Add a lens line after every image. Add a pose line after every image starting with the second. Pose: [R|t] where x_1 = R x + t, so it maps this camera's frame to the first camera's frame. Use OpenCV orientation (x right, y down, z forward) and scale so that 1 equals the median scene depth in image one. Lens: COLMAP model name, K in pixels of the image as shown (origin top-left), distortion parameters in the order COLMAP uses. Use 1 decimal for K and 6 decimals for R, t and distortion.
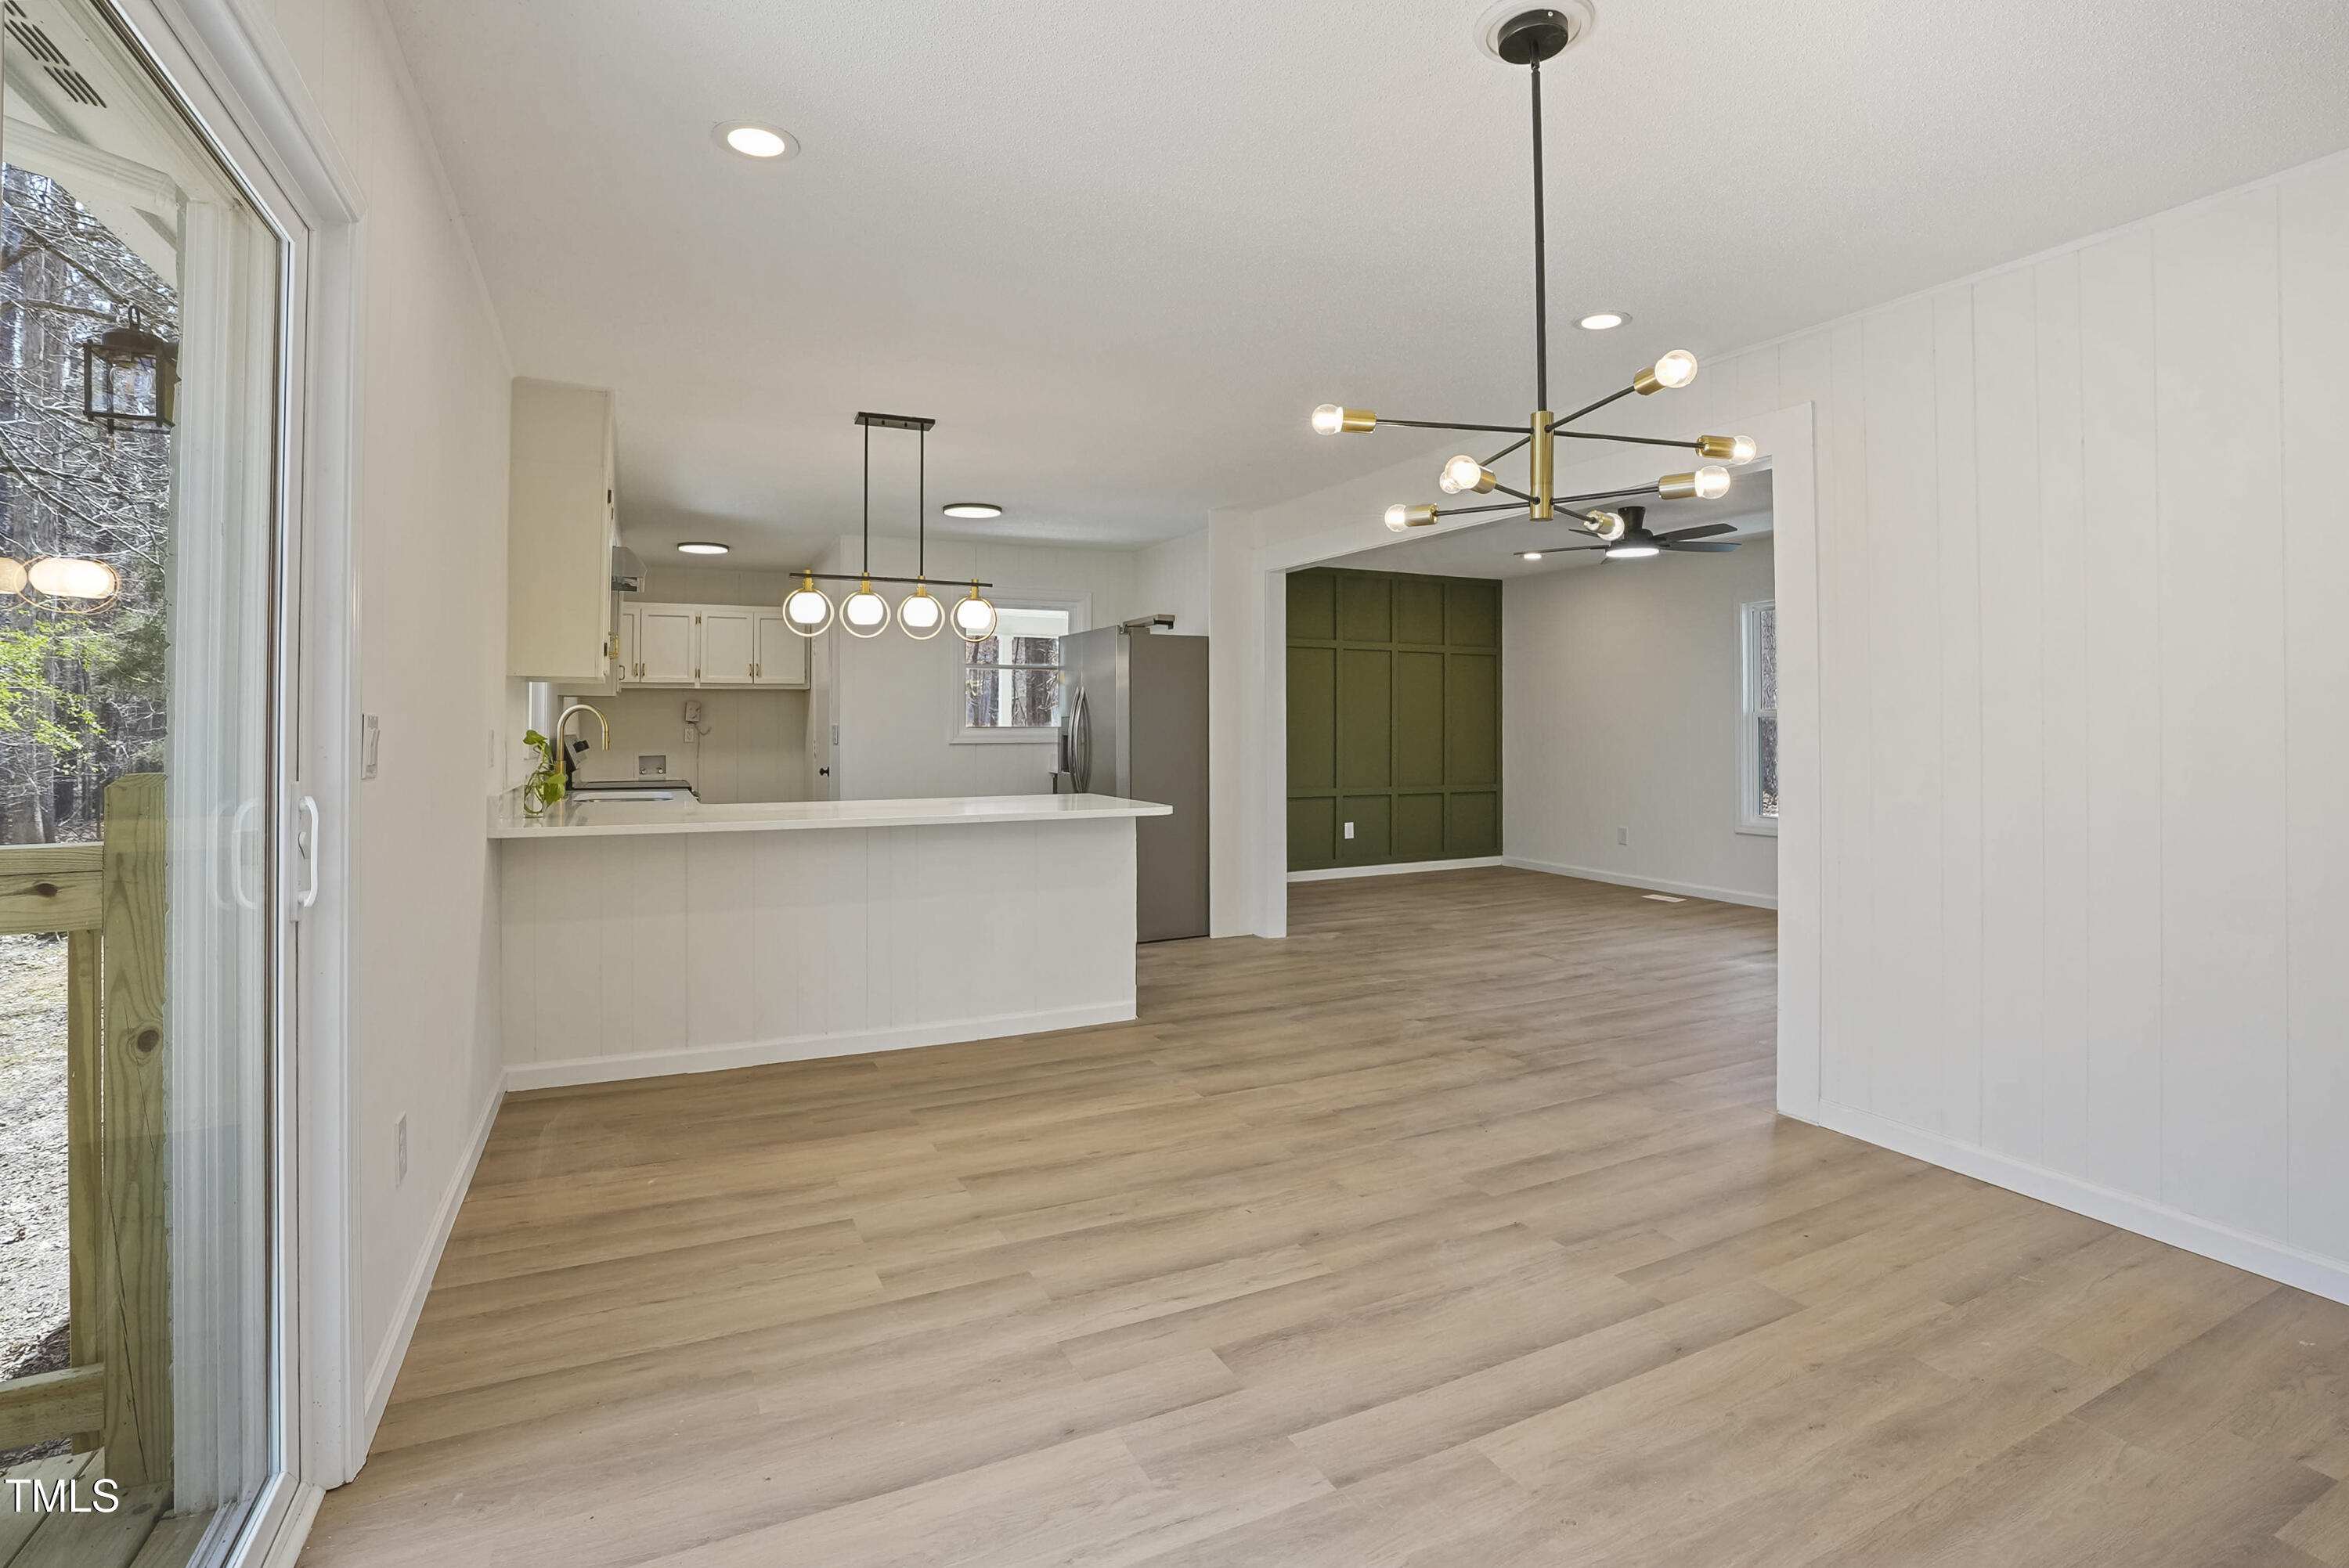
lens RADIAL K [[1110.6, 0, 1215.7], [0, 1110.6, 717.8], [0, 0, 1]] dist [-0.062597, 0.022859]
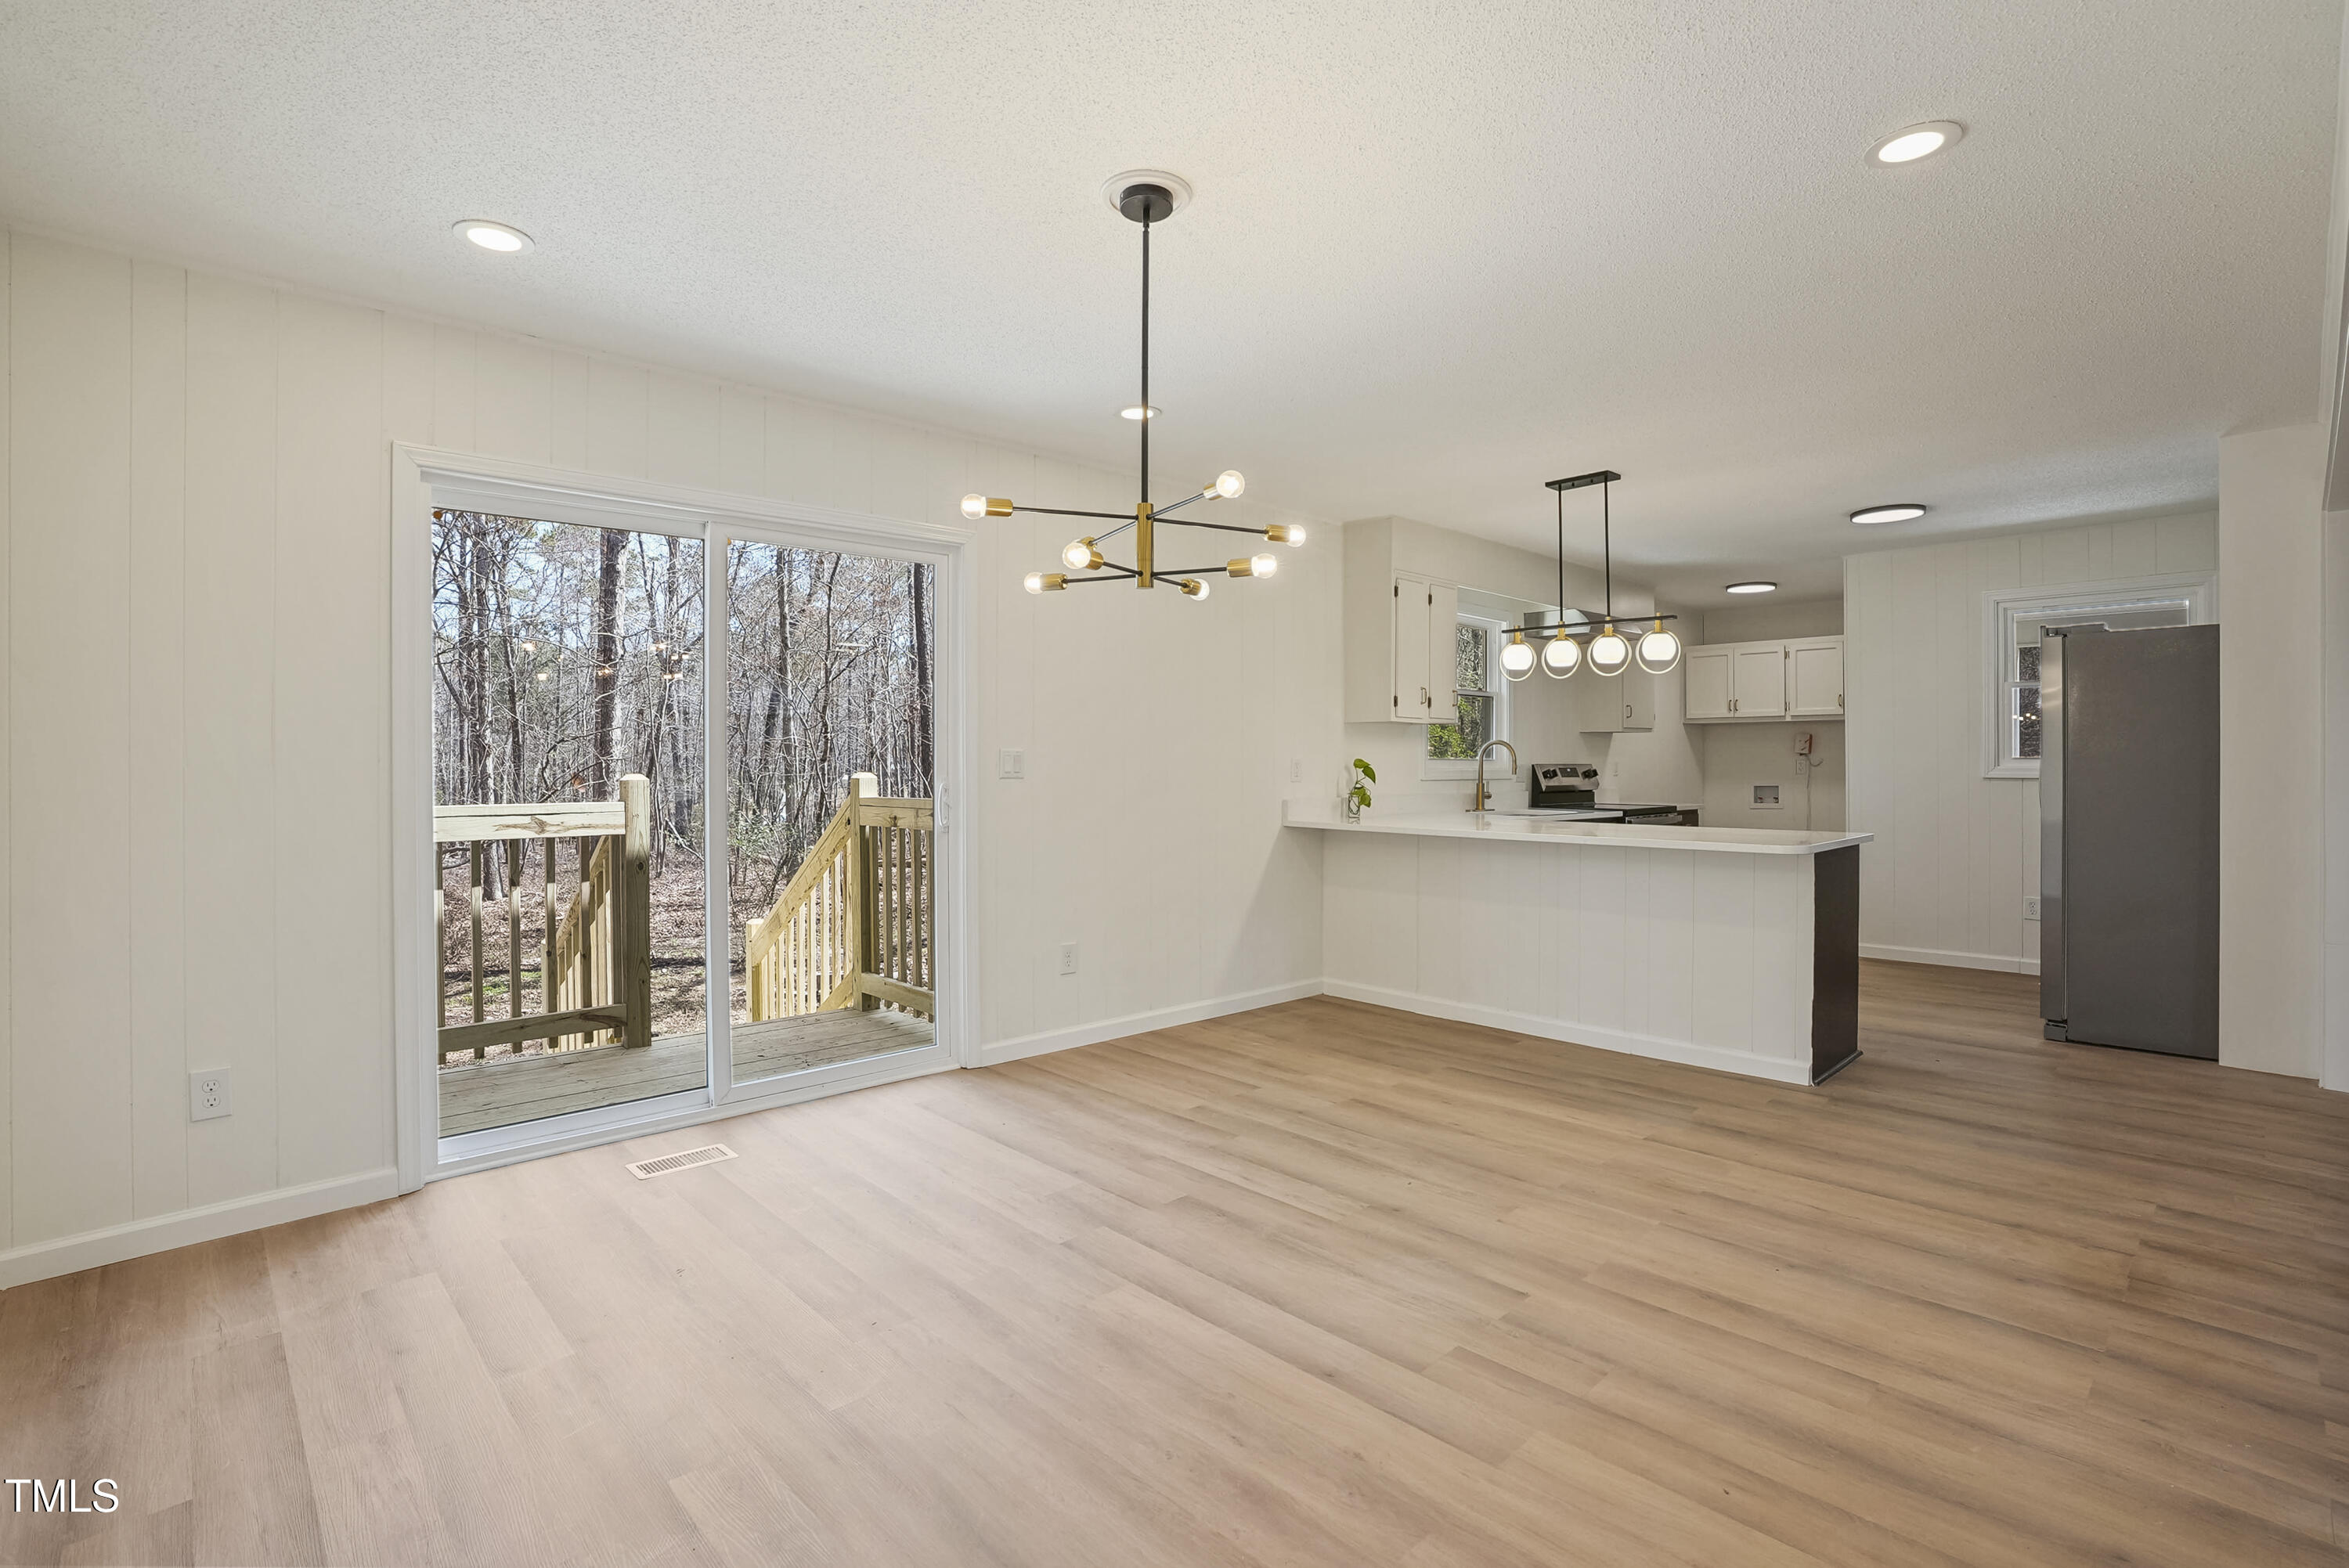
lens RADIAL K [[1110.6, 0, 1154.1], [0, 1110.6, 773.4], [0, 0, 1]] dist [-0.062597, 0.022859]
pose [[0.270672, 0.009714, -0.962623, 1.025240], [0.008230, 0.999889, 0.012404, 0.013025], [0.962637, -0.011280, 0.270562, 0.441686]]
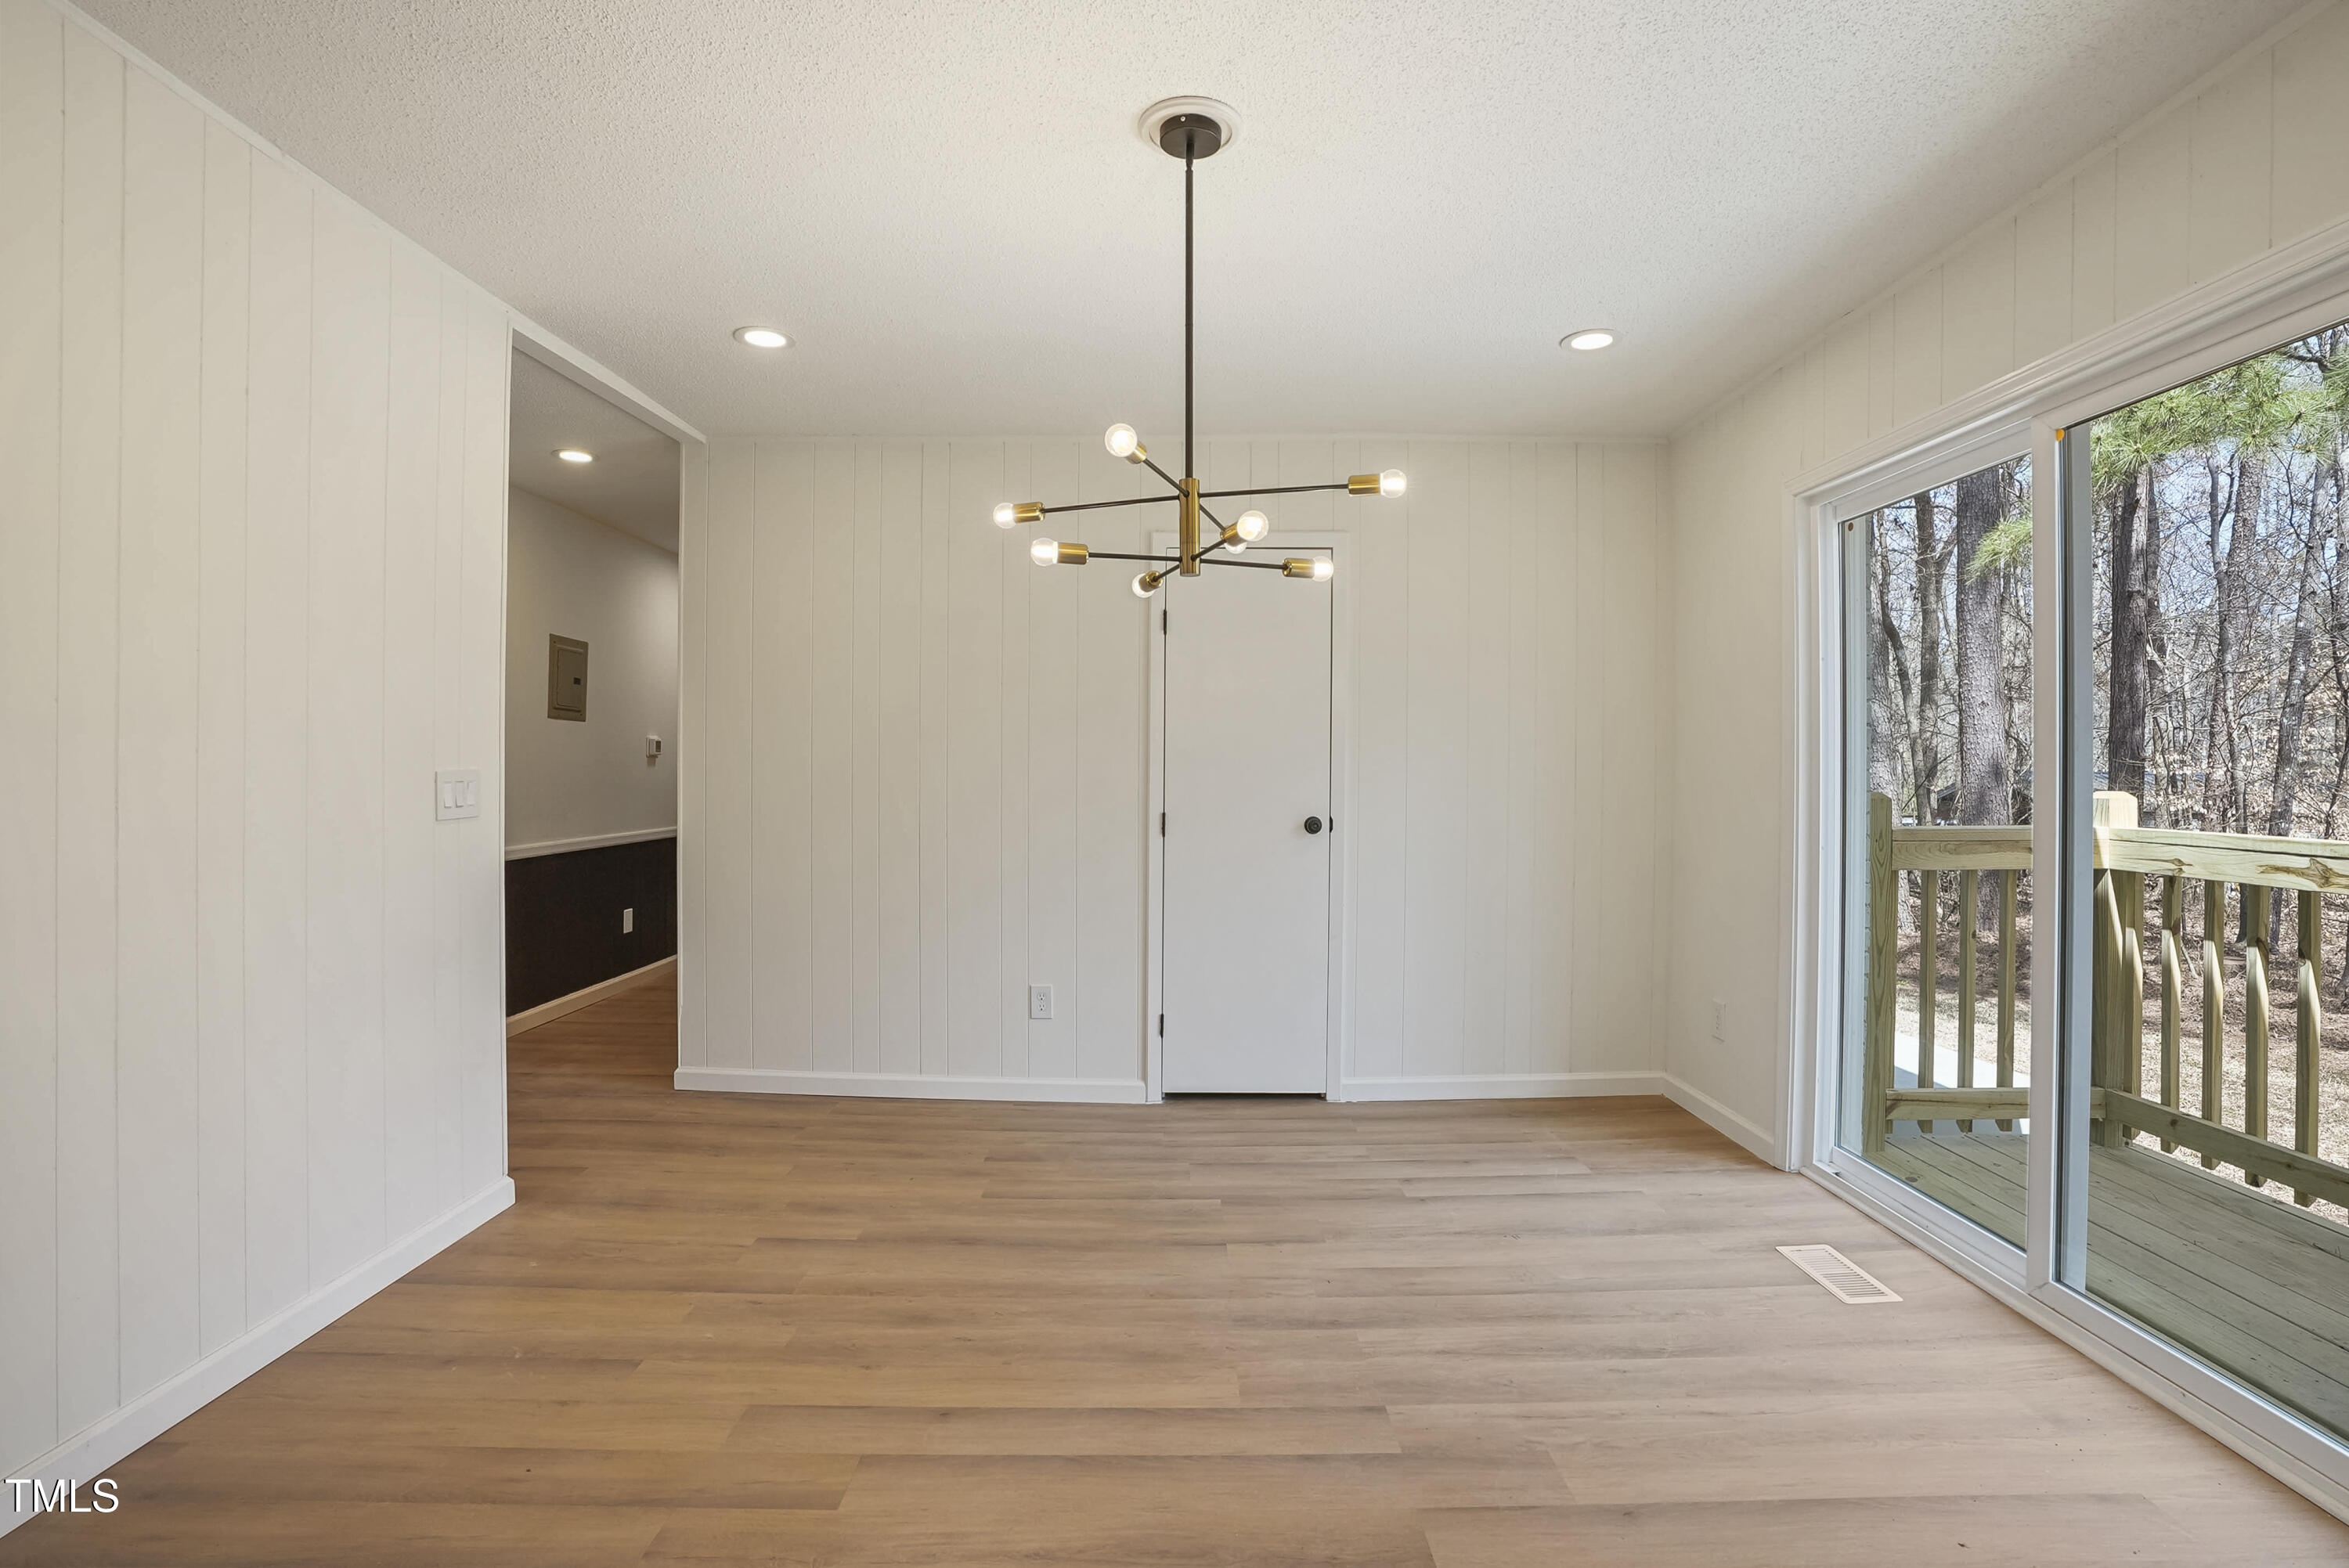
lens RADIAL K [[1110.6, 0, 1187.6], [0, 1110.6, 773.2], [0, 0, 1]] dist [-0.062597, 0.022859]
pose [[-0.888723, -0.008016, 0.458375, -0.144865], [-0.010540, 0.999940, -0.002950, 0.019721], [-0.458324, -0.007453, -0.888754, 1.334112]]
